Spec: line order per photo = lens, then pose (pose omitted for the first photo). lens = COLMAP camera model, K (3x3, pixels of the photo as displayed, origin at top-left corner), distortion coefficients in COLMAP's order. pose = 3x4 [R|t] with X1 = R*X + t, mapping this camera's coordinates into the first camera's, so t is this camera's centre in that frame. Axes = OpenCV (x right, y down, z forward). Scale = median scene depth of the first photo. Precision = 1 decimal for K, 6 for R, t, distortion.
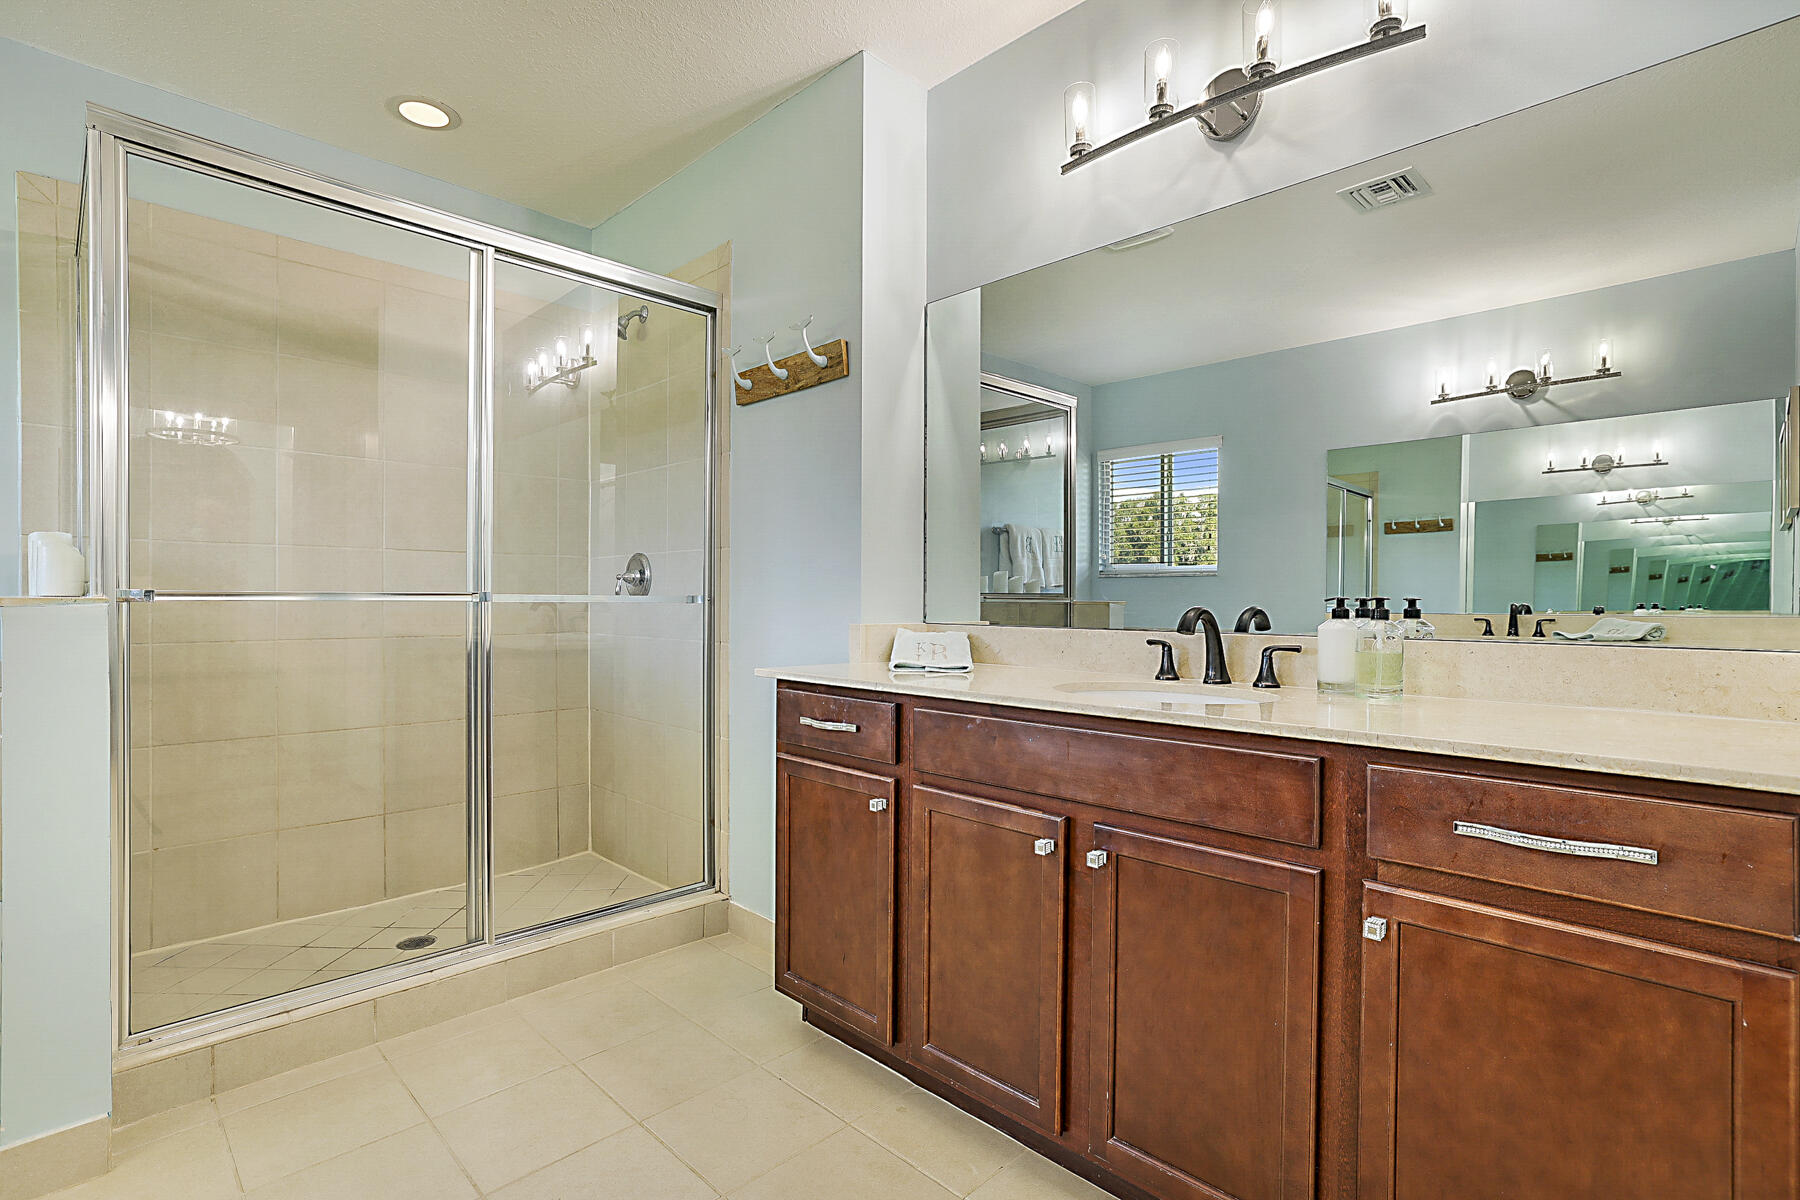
lens RADIAL K [[842.5, 0, 898.0], [0, 842.5, 594.2], [0, 0, 1]] dist [-0.003602, -0.000231]
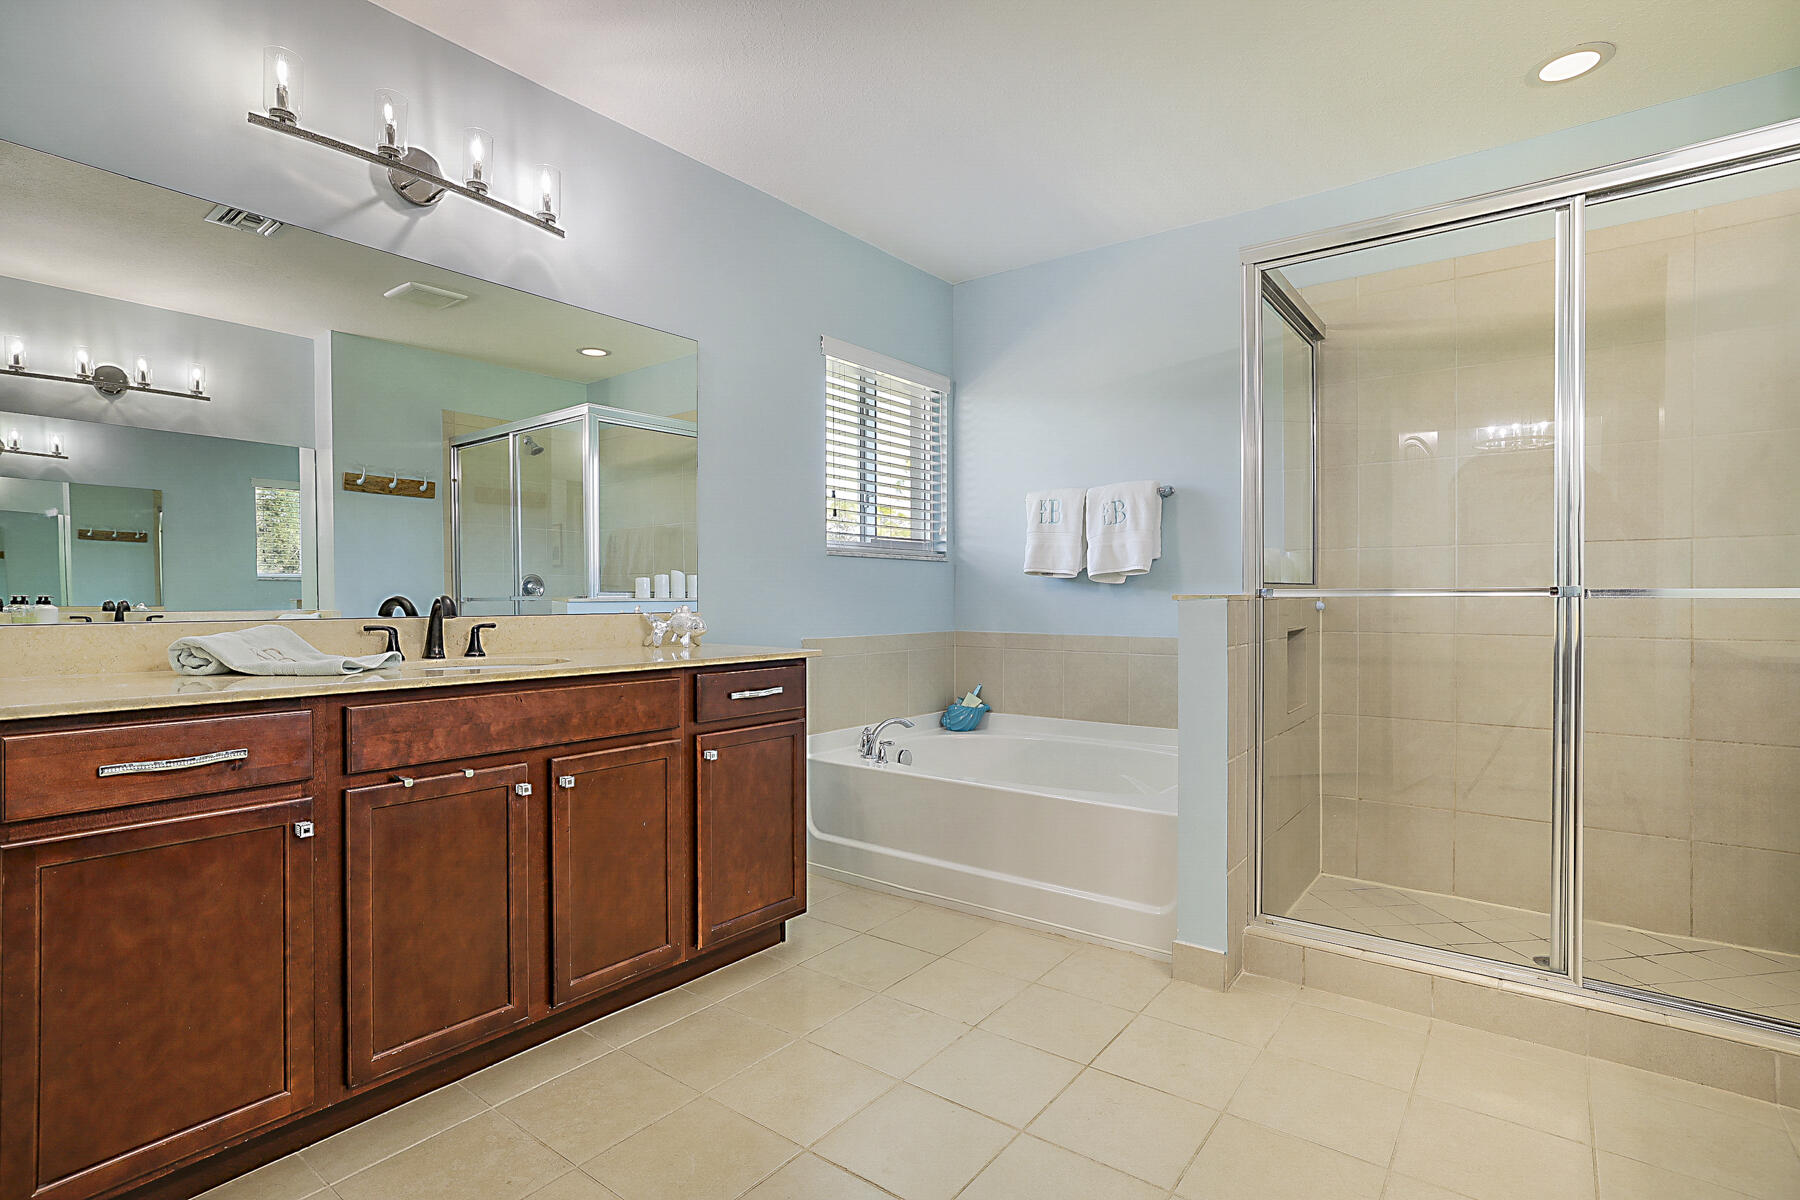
lens RADIAL K [[885.4, 0, 896.3], [0, 885.4, 606.7], [0, 0, 1]] dist [-0.036686, 0.014533]
pose [[0.135341, 0.008390, -0.990764, 0.284997], [0.006336, 0.999936, 0.009333, 0.004114], [0.990779, -0.007540, 0.135279, 0.146368]]
